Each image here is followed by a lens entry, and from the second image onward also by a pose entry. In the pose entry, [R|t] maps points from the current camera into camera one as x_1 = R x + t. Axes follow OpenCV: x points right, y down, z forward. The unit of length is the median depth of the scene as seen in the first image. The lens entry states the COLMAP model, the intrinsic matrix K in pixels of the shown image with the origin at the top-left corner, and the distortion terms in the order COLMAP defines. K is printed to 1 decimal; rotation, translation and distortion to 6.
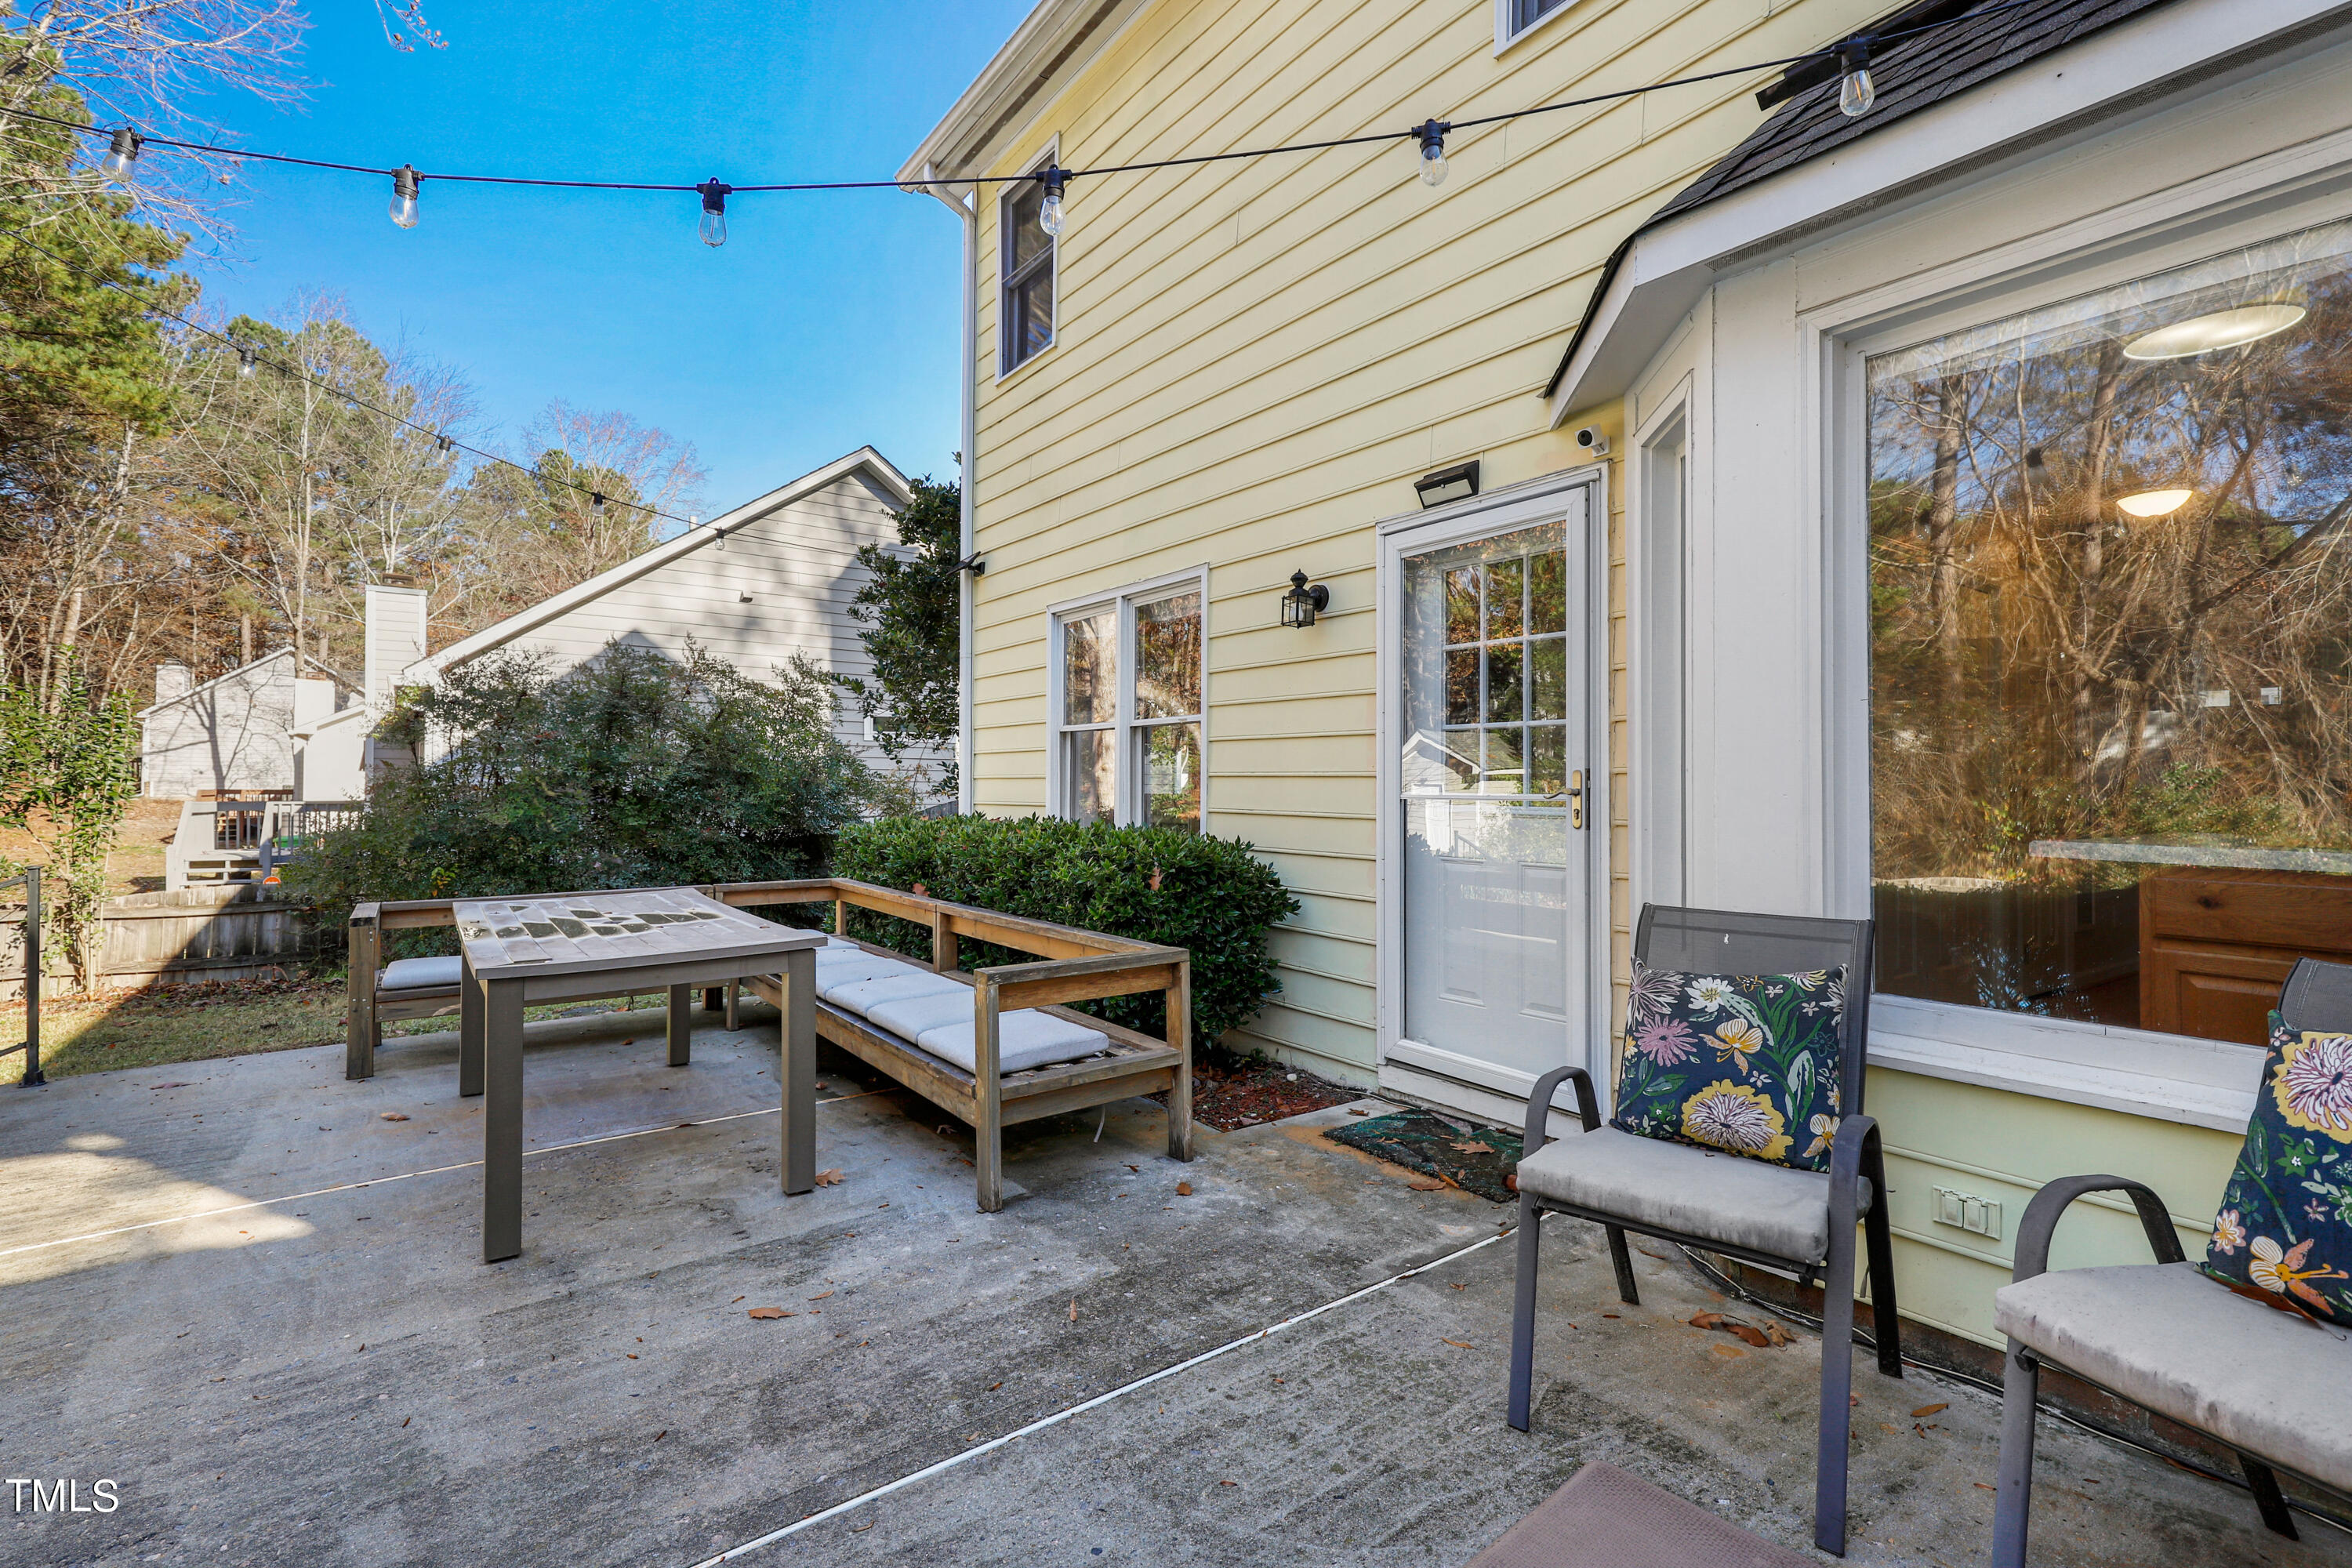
lens RADIAL K [[1091.8, 0, 1231.6], [0, 1091.8, 789.7], [0, 0, 1]] dist [0.002656, 0.001523]
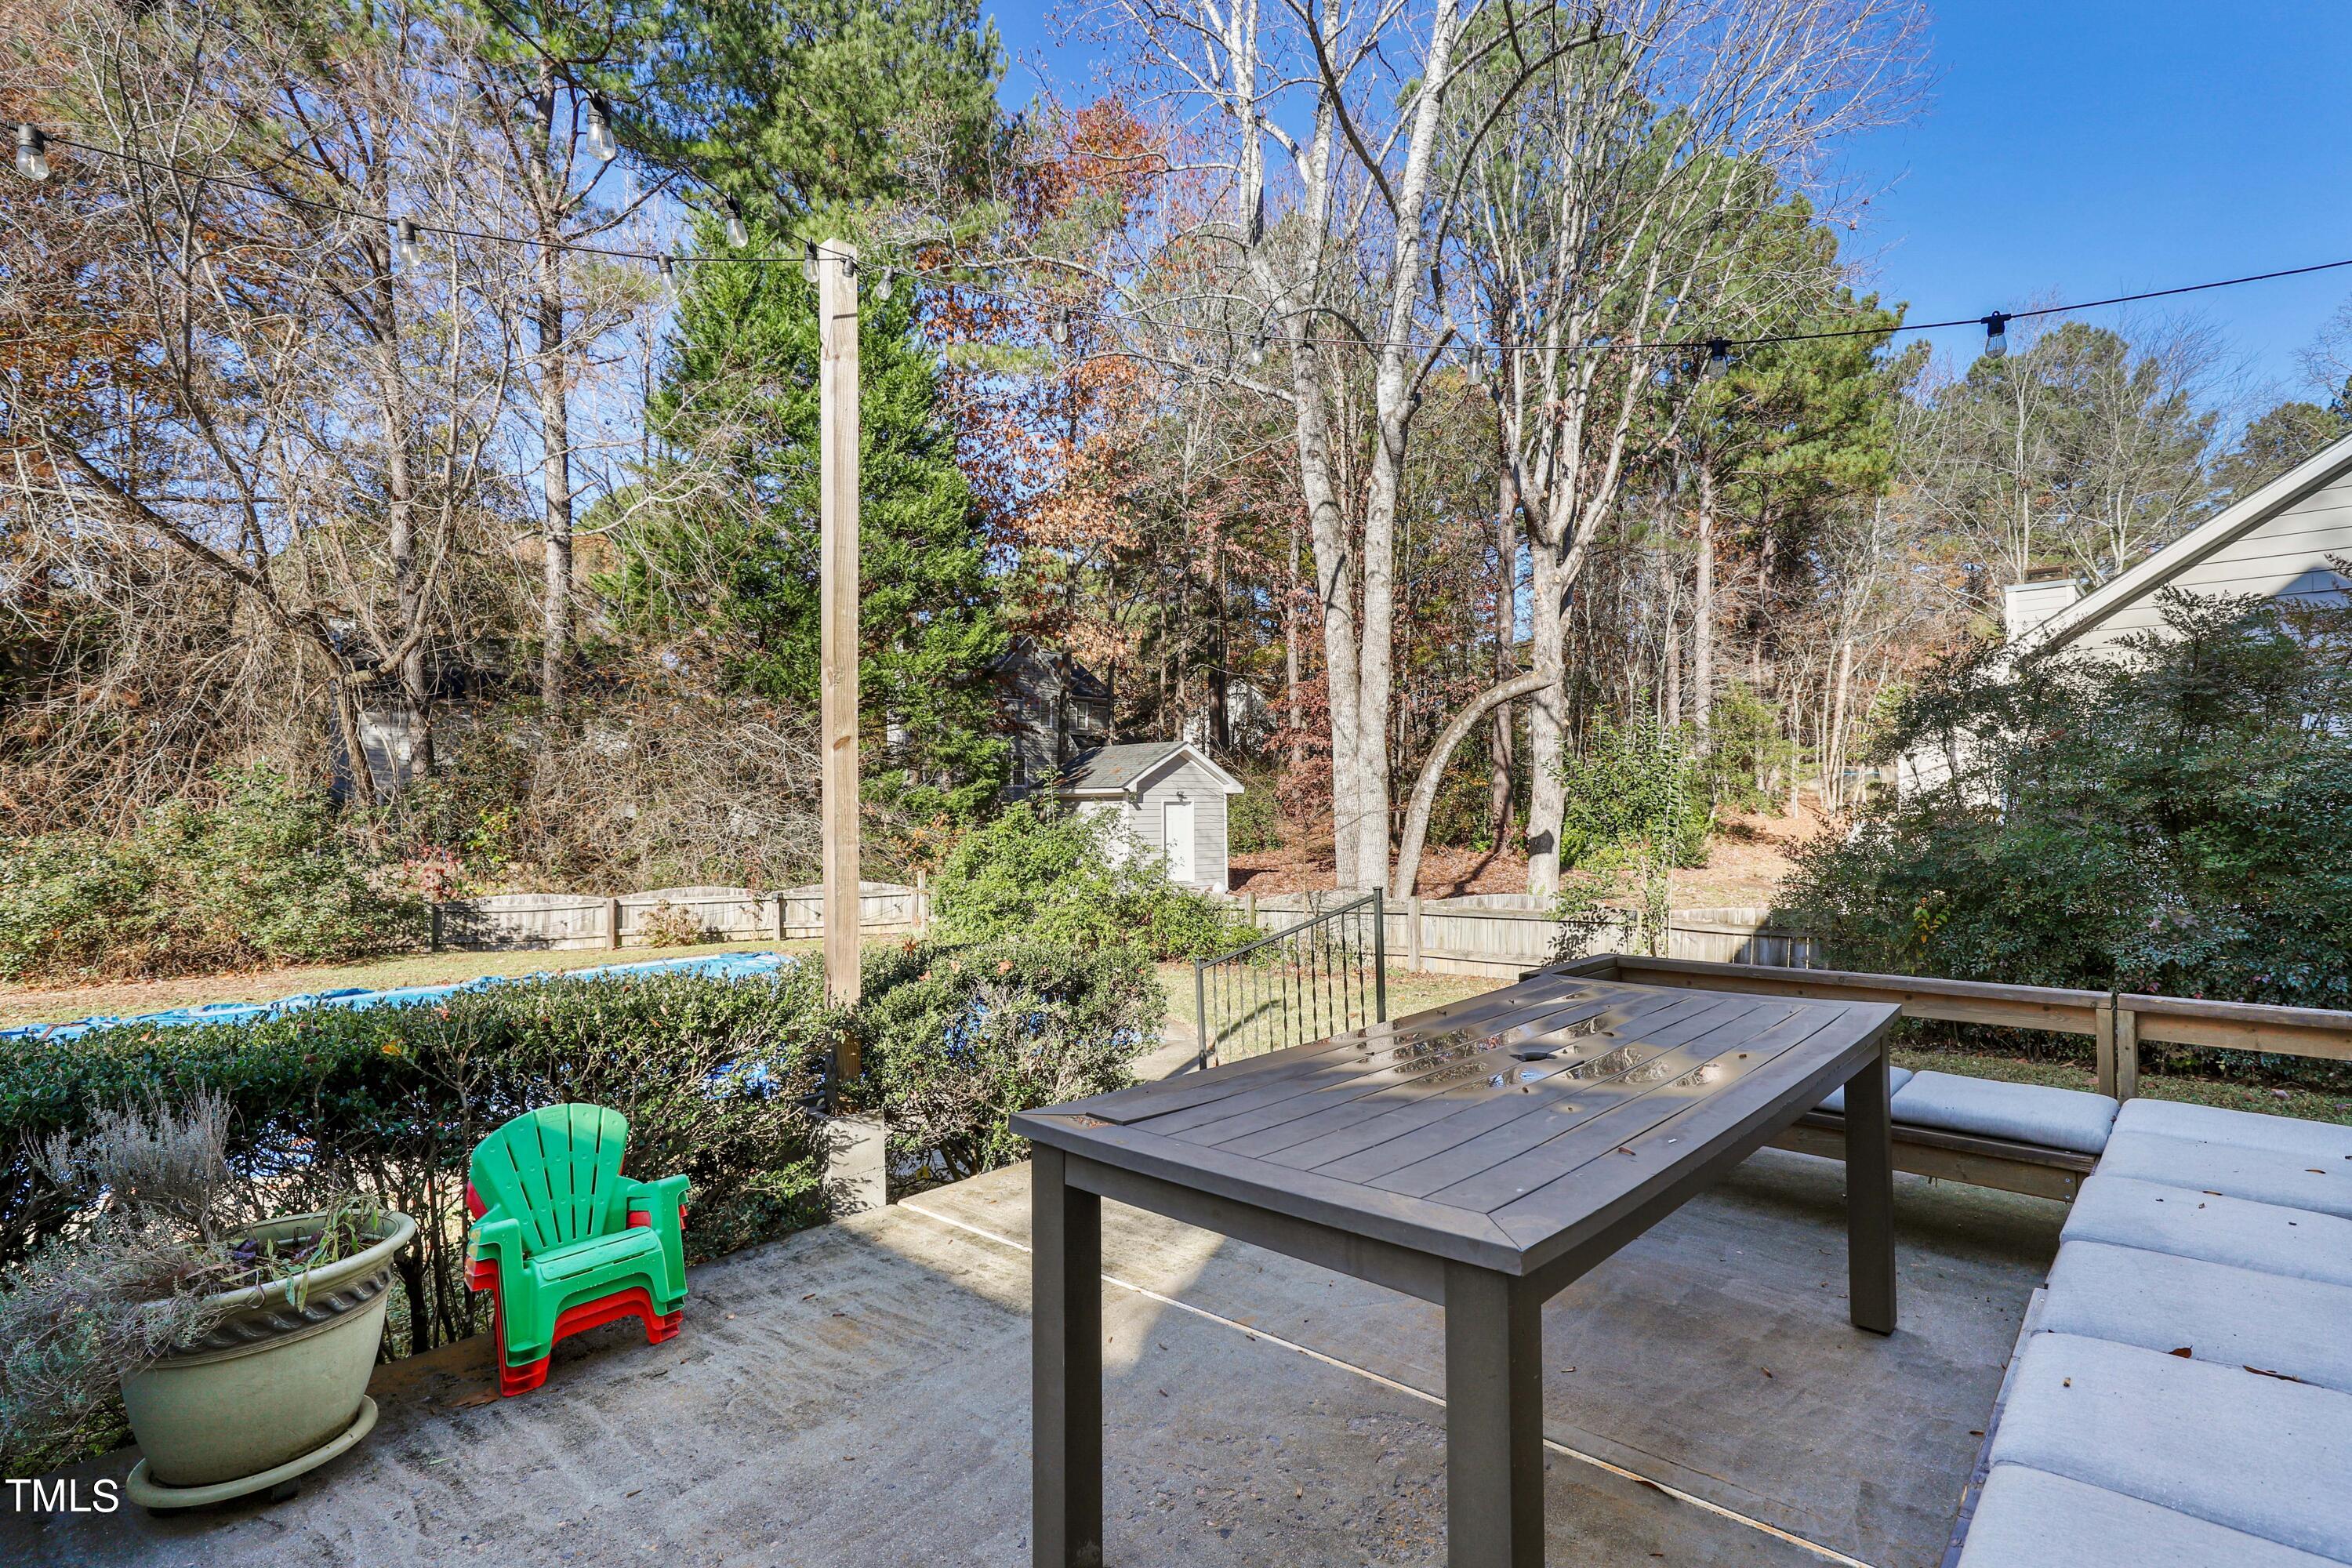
lens RADIAL K [[1101.5, 0, 1231.0], [0, 1101.5, 772.0], [0, 0, 1]] dist [0.001368, 0.000188]
pose [[0.180385, -0.037742, -0.982872, -0.006667], [0.003986, 0.999283, -0.037640, 0.000257], [0.983588, 0.002872, 0.180406, 0.156220]]
